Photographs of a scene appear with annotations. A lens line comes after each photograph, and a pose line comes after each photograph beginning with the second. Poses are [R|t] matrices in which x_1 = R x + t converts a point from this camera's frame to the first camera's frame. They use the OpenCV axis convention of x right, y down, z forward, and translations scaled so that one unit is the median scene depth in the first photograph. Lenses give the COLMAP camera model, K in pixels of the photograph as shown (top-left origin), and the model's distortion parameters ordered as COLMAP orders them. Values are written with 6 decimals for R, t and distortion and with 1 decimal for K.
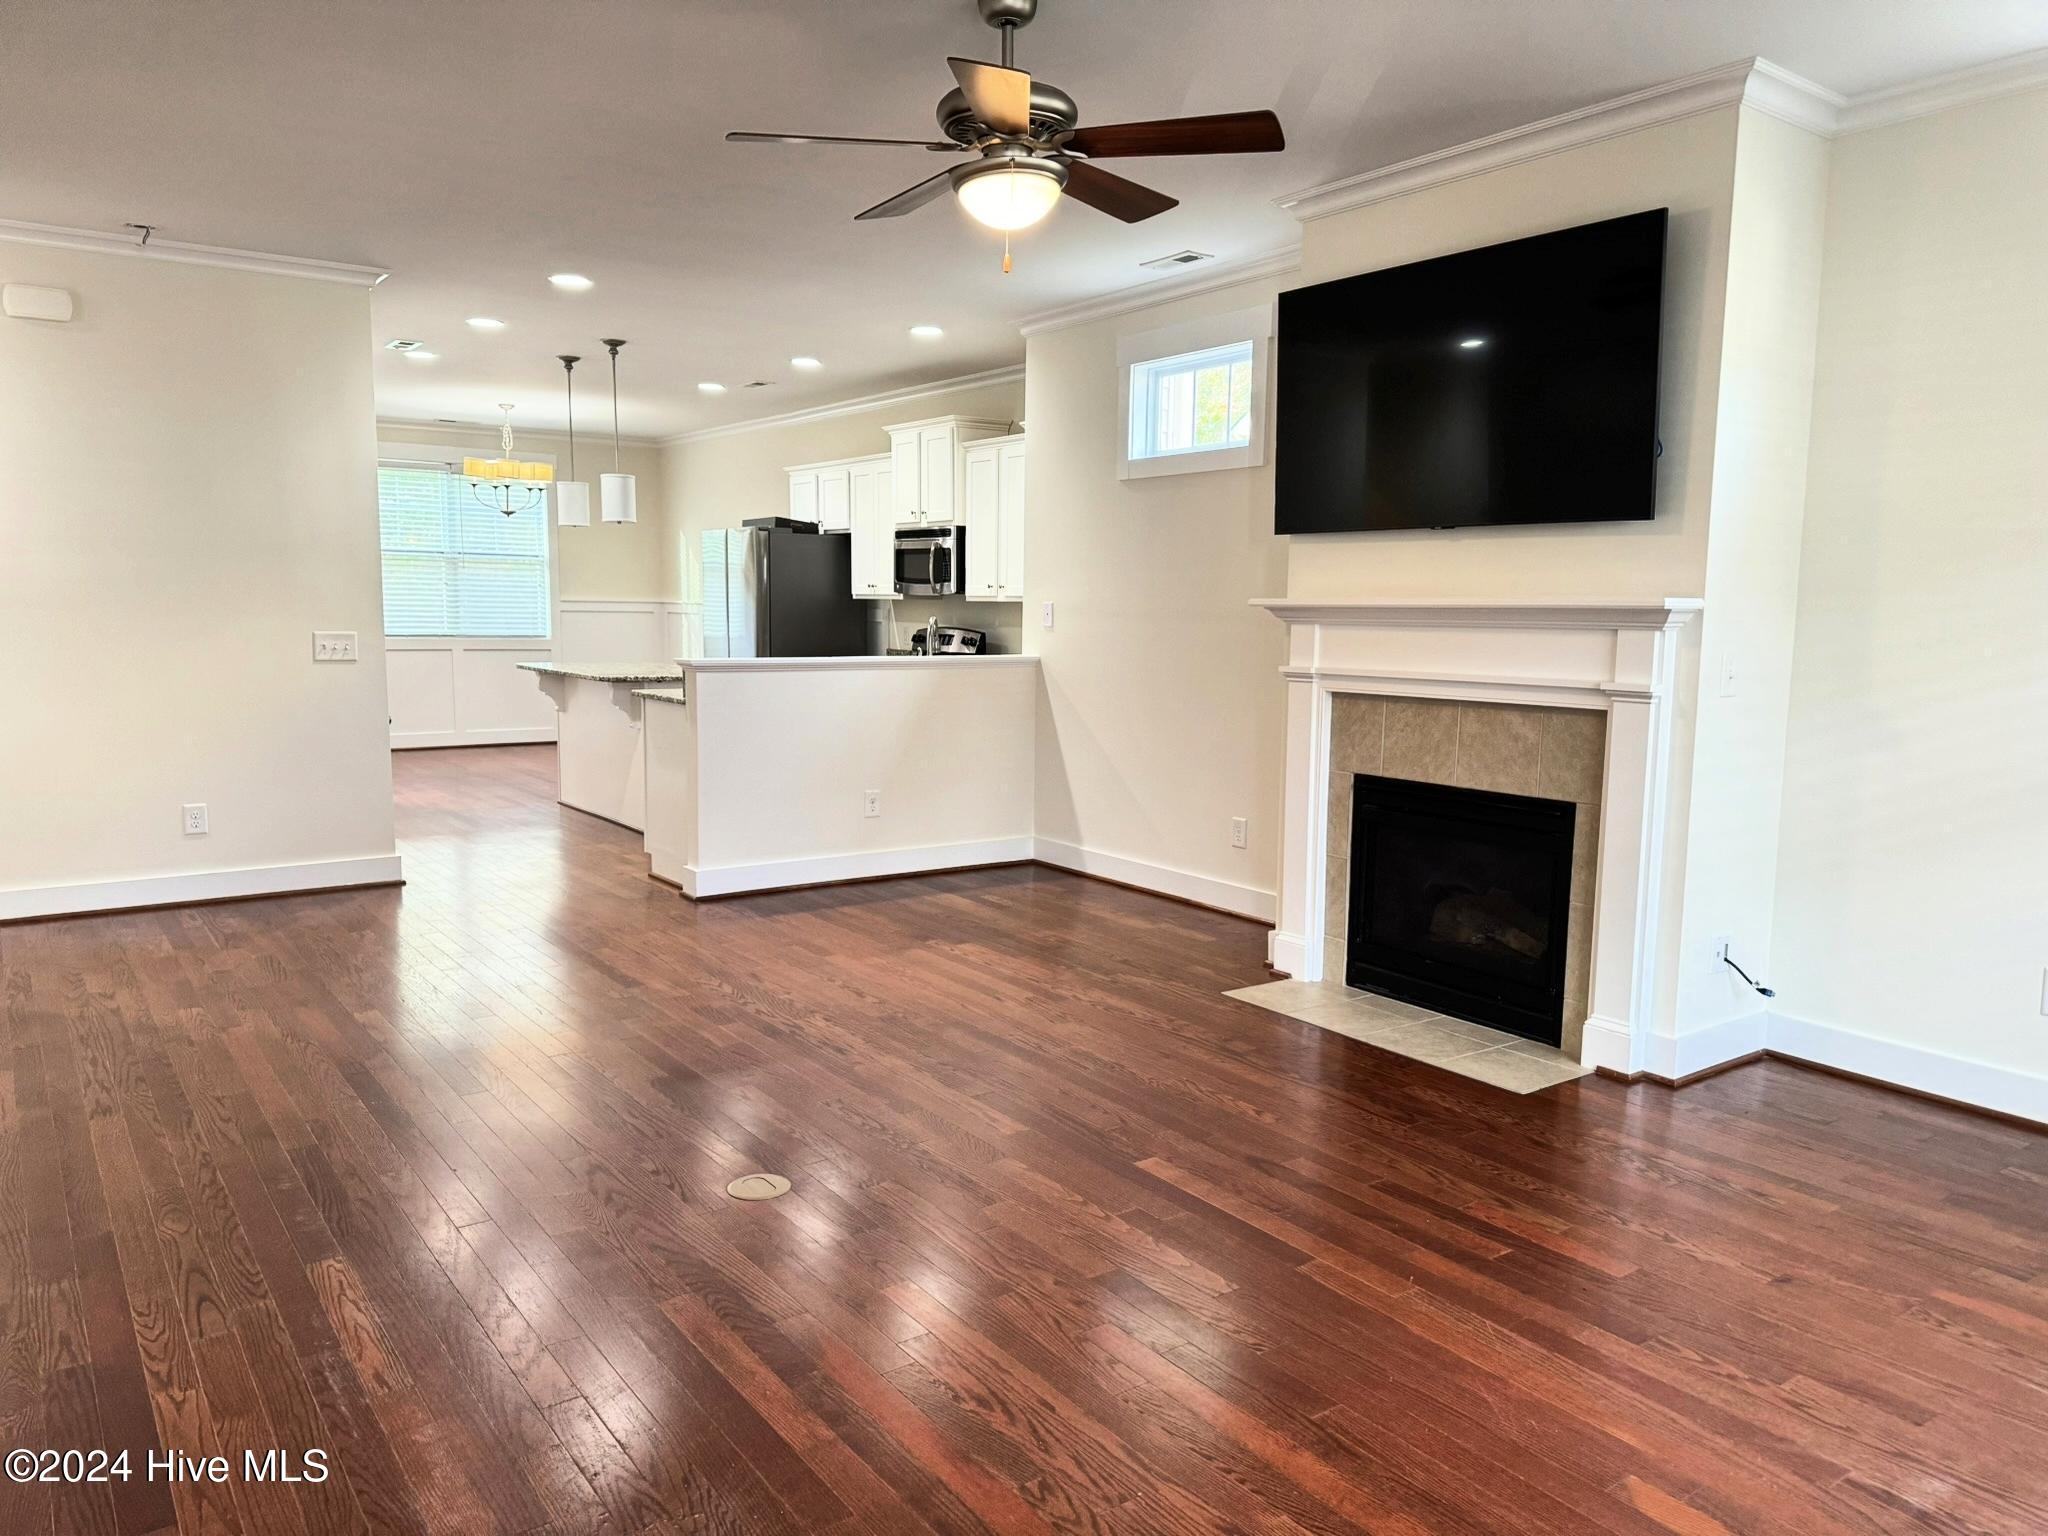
lens RADIAL K [[1437.3, 0, 1024.0], [0, 1437.3, 768.0], [0, 0, 1]] dist [0.140927, -0.217889]
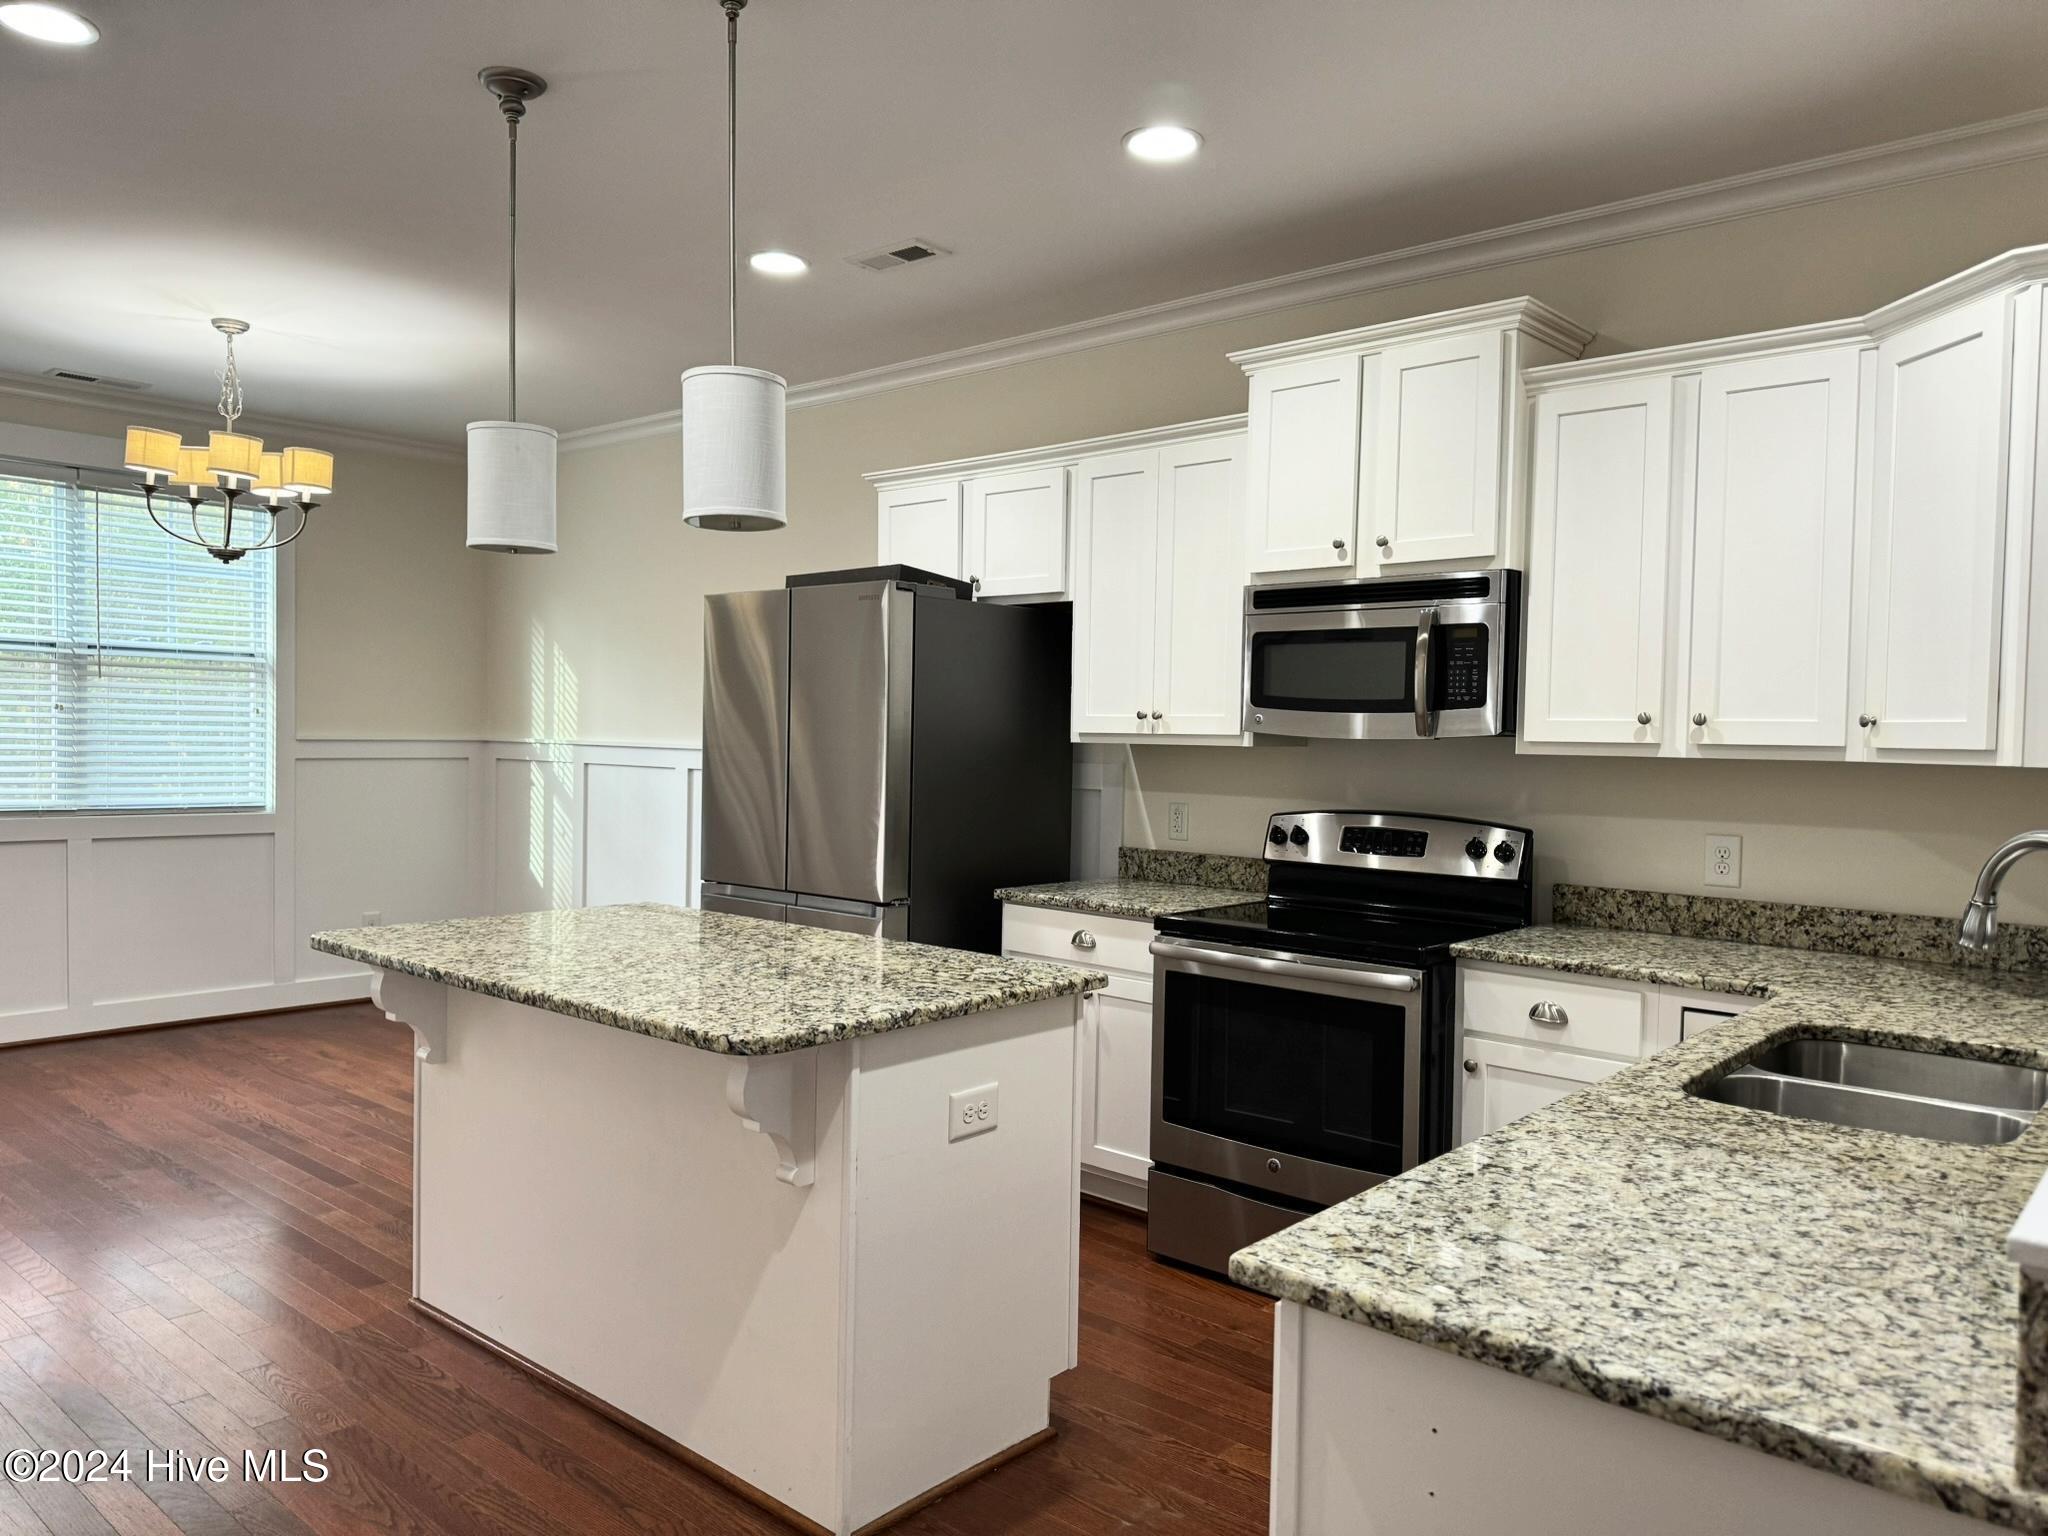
lens RADIAL K [[1437.3, 0, 1024.0], [0, 1437.3, 768.0], [0, 0, 1]] dist [0.140927, -0.217889]
pose [[0.973674, -0.005838, 0.227871, -0.503883], [0.024929, 0.996403, -0.080992, -0.153619], [-0.226579, 0.084540, 0.970317, 1.184409]]
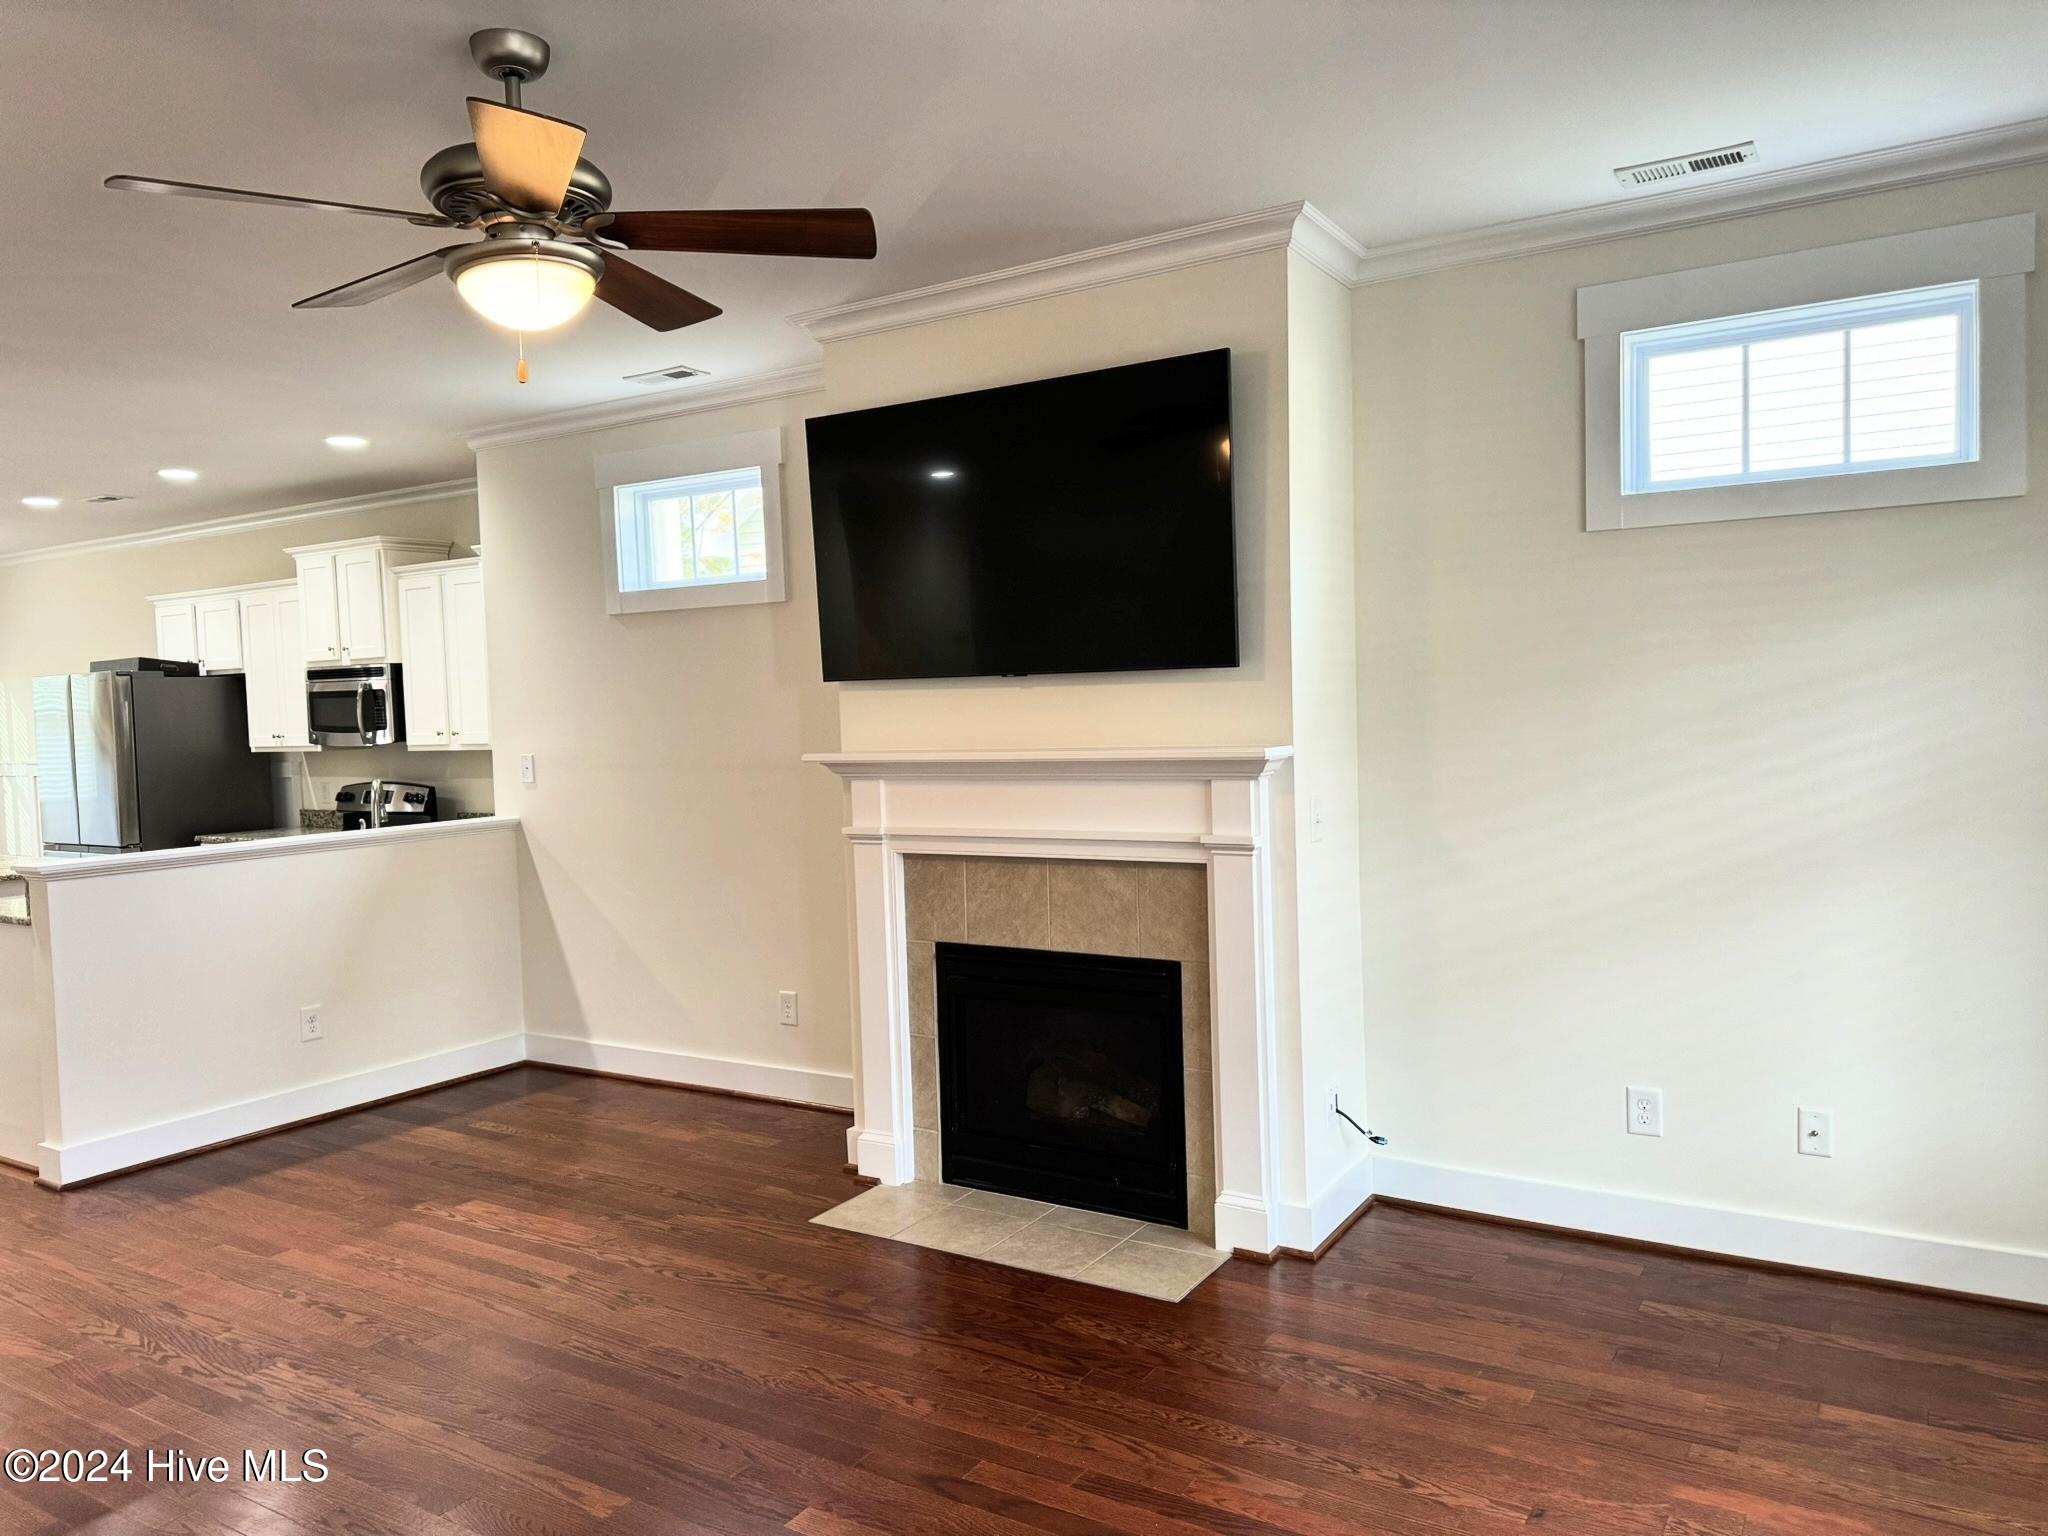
lens RADIAL K [[1450.1, 0, 1024.0], [0, 1450.1, 768.0], [0, 0, 1]] dist [0.066163, -0.084561]
pose [[0.925989, -0.058331, 0.373018, -0.049321], [0.085849, 0.994643, -0.057575, -0.047630], [-0.367662, 0.085337, 0.926036, 0.138087]]
